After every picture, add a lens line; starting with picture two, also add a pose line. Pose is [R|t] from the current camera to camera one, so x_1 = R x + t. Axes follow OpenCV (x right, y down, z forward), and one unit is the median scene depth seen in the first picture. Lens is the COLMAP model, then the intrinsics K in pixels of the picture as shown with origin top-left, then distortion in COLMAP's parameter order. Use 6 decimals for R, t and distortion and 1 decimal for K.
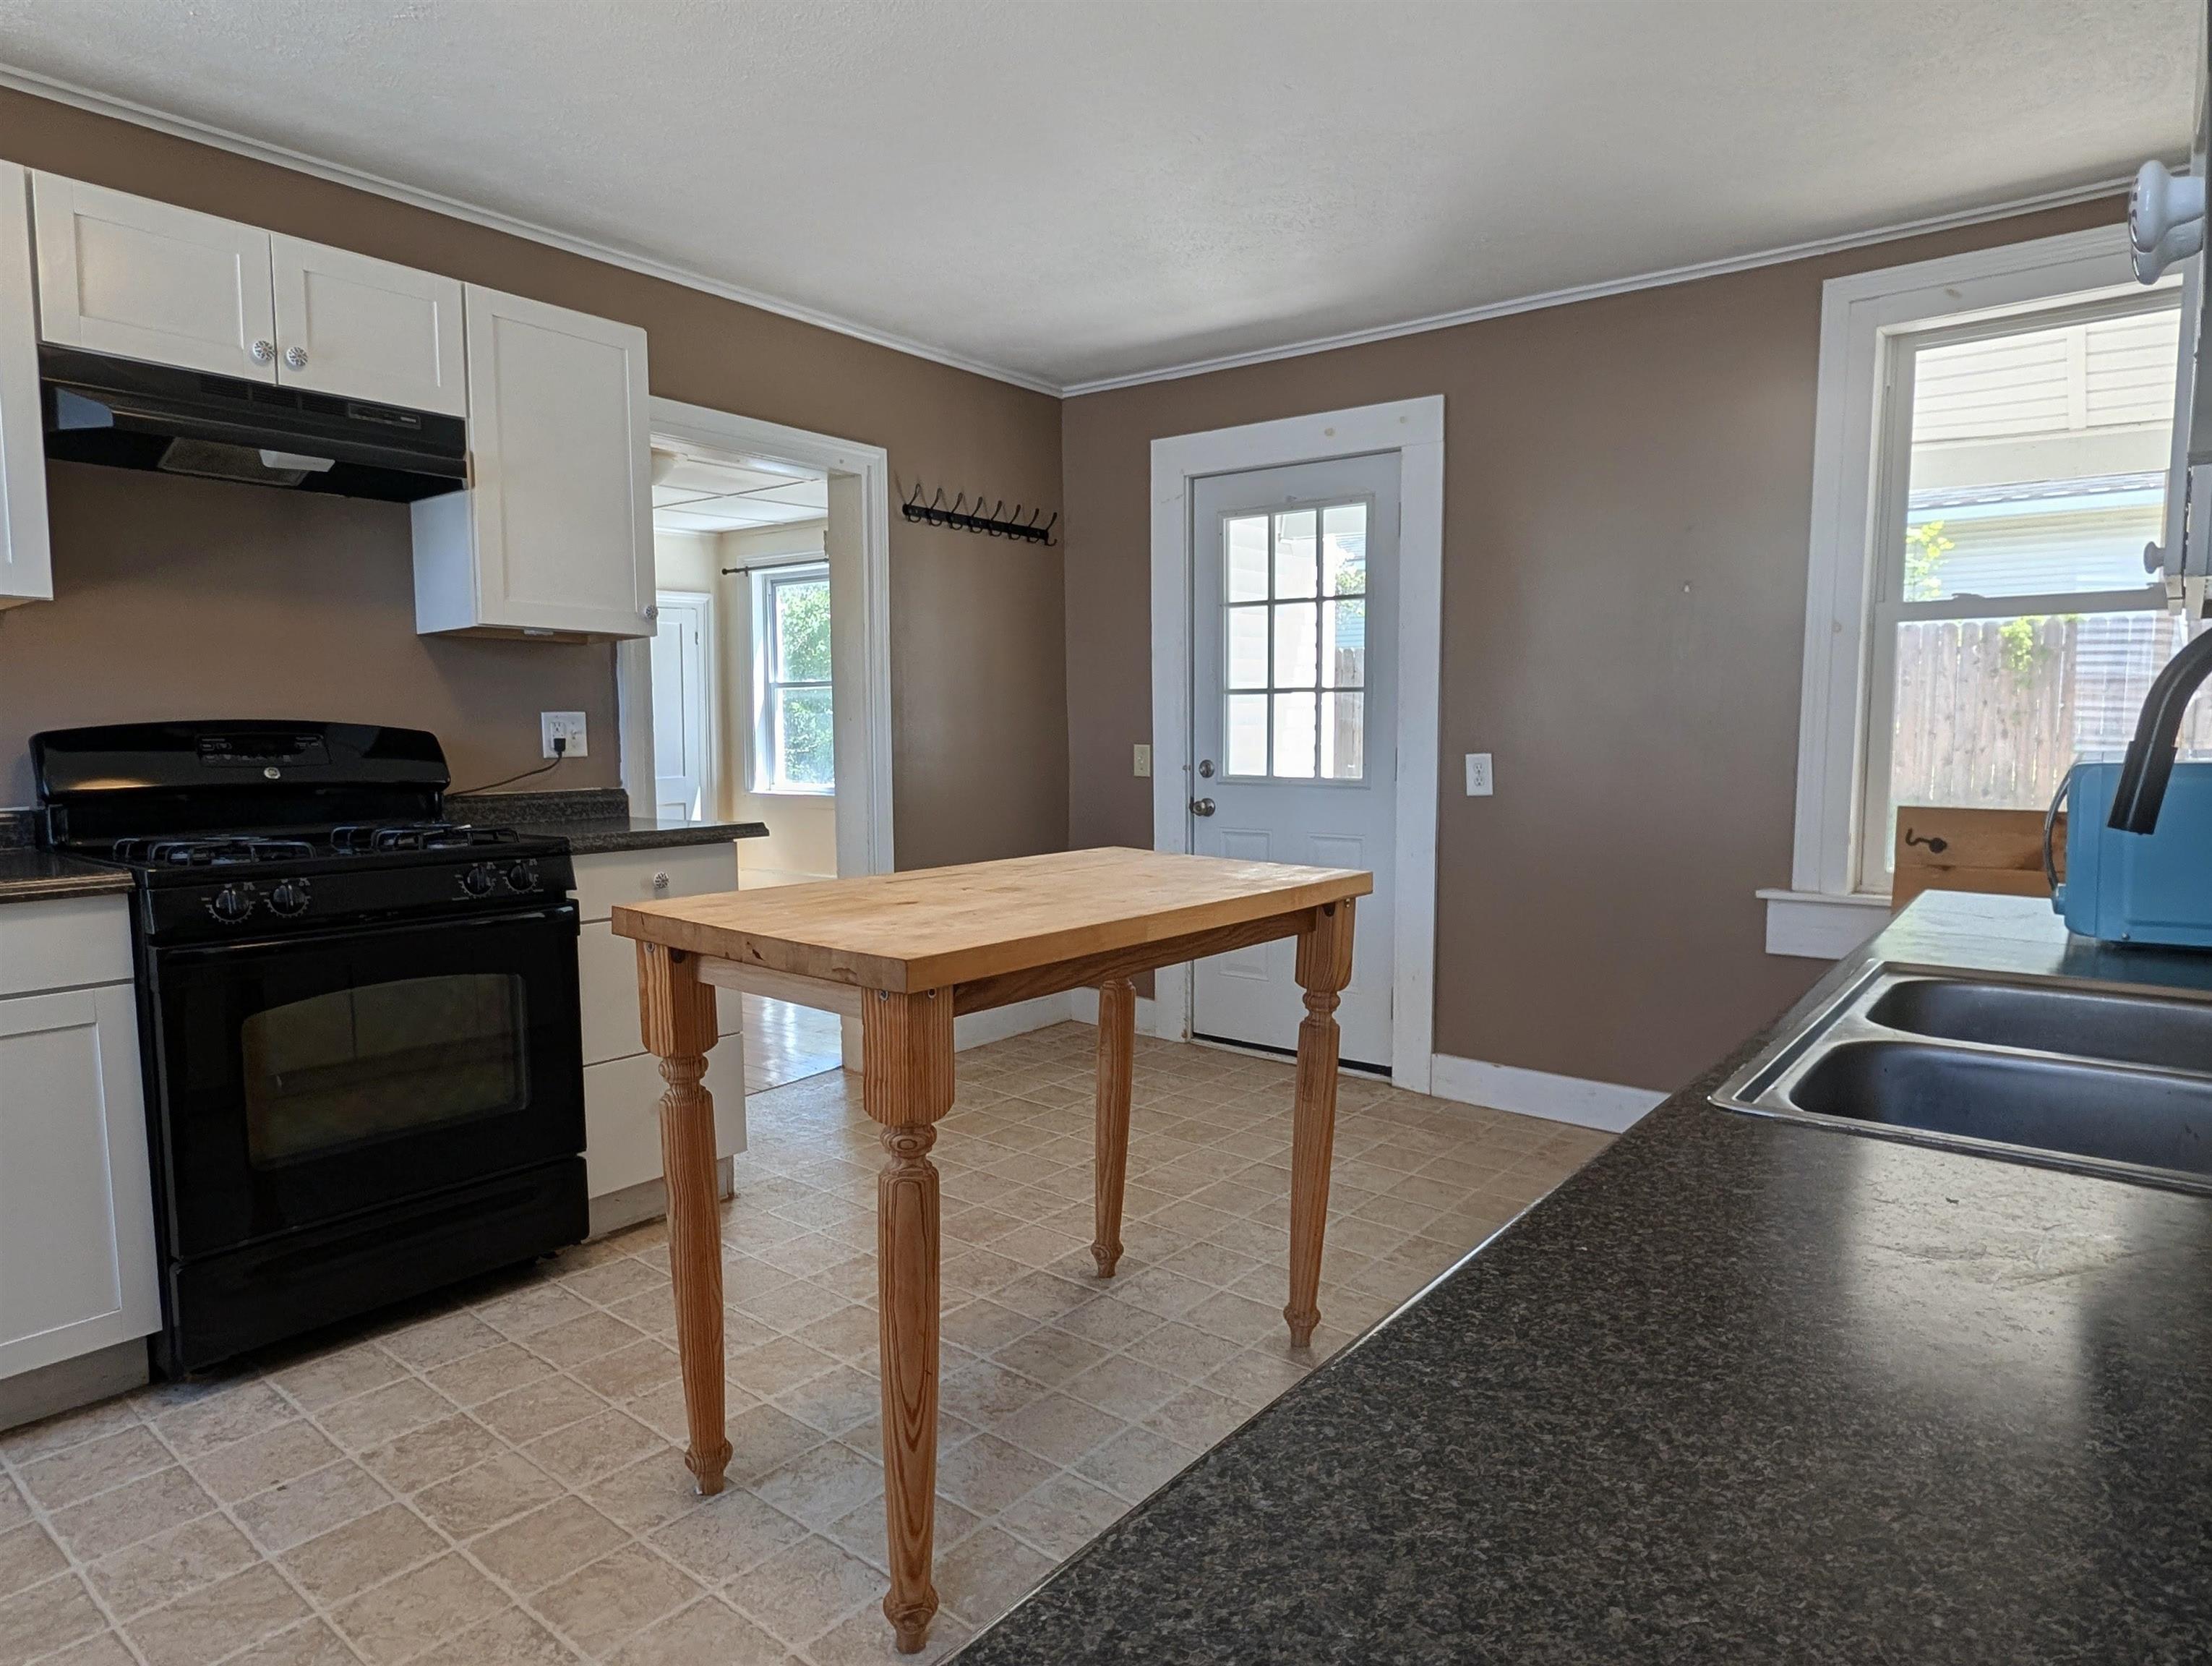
lens RADIAL K [[1301.0, 0, 1106.0], [0, 1301.0, 833.0], [0, 0, 1]] dist [0.001390, 0.000447]
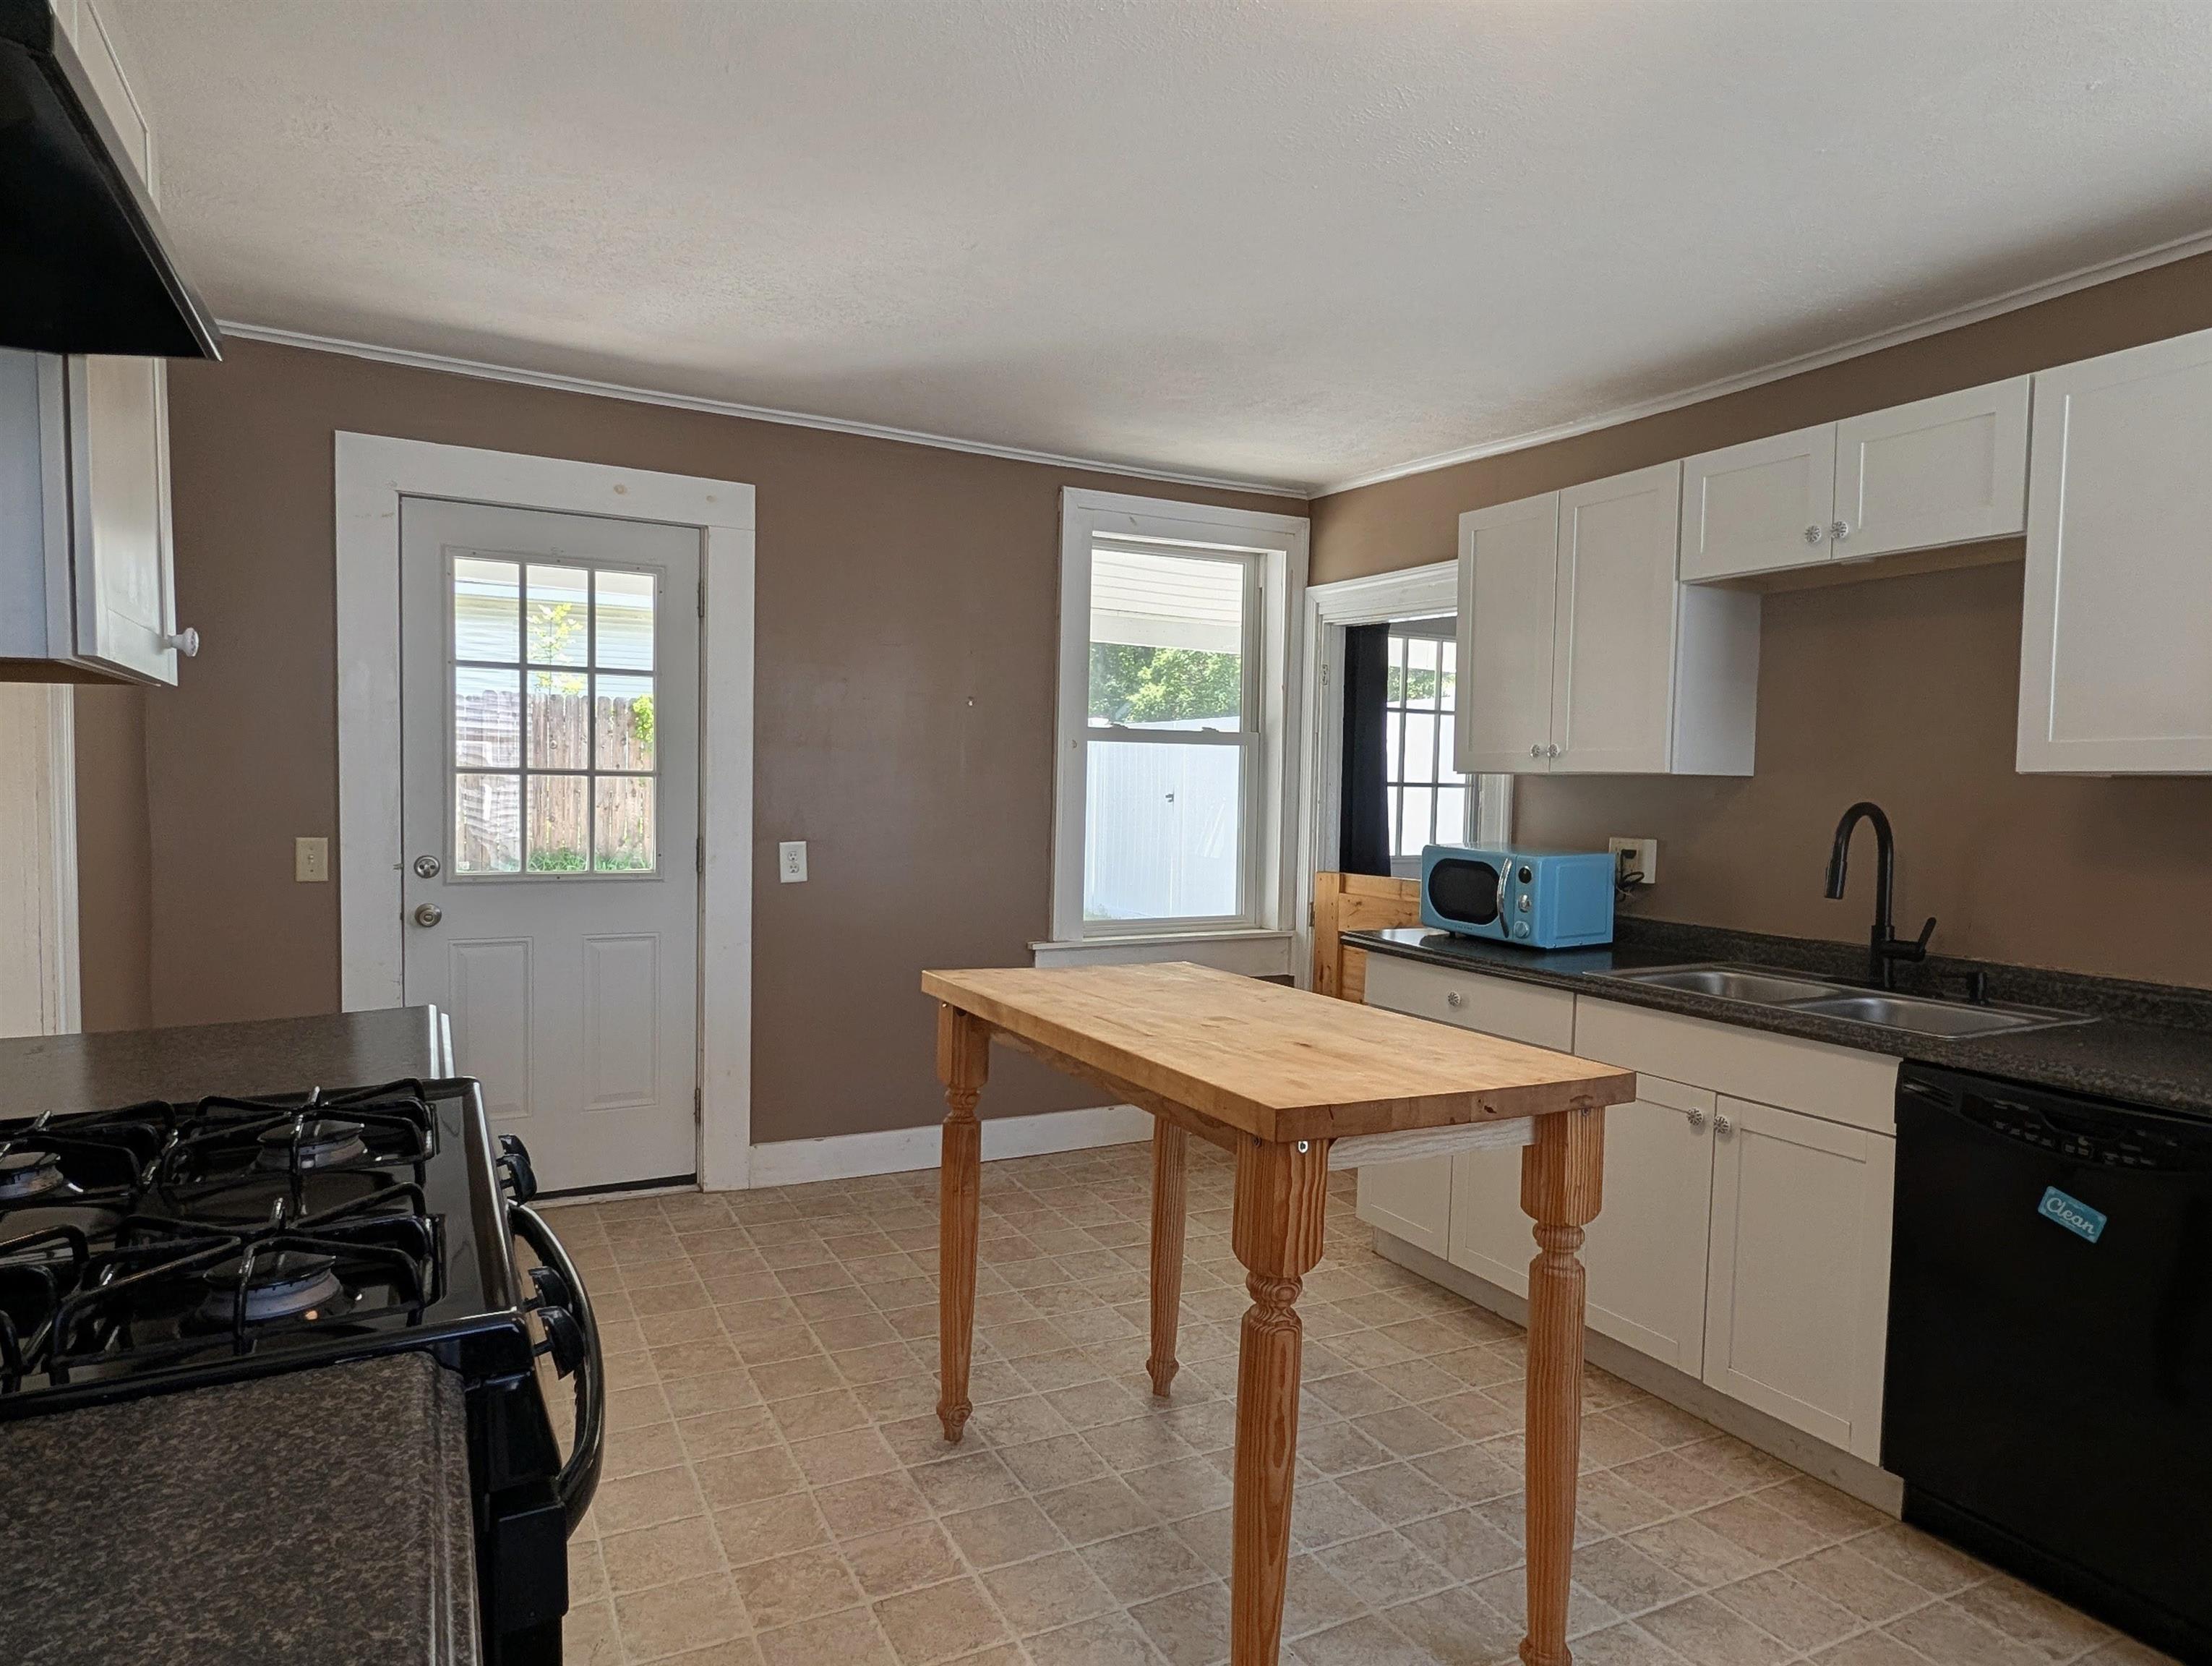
lens RADIAL K [[1281.3, 0, 1117.5], [0, 1281.3, 839.1], [0, 0, 1]] dist [0.001570, 0.000706]
pose [[0.409365, -0.032824, 0.911780, -0.503492], [0.056789, 0.998332, 0.010443, -0.055734], [-0.910602, 0.047504, 0.410546, 0.331958]]
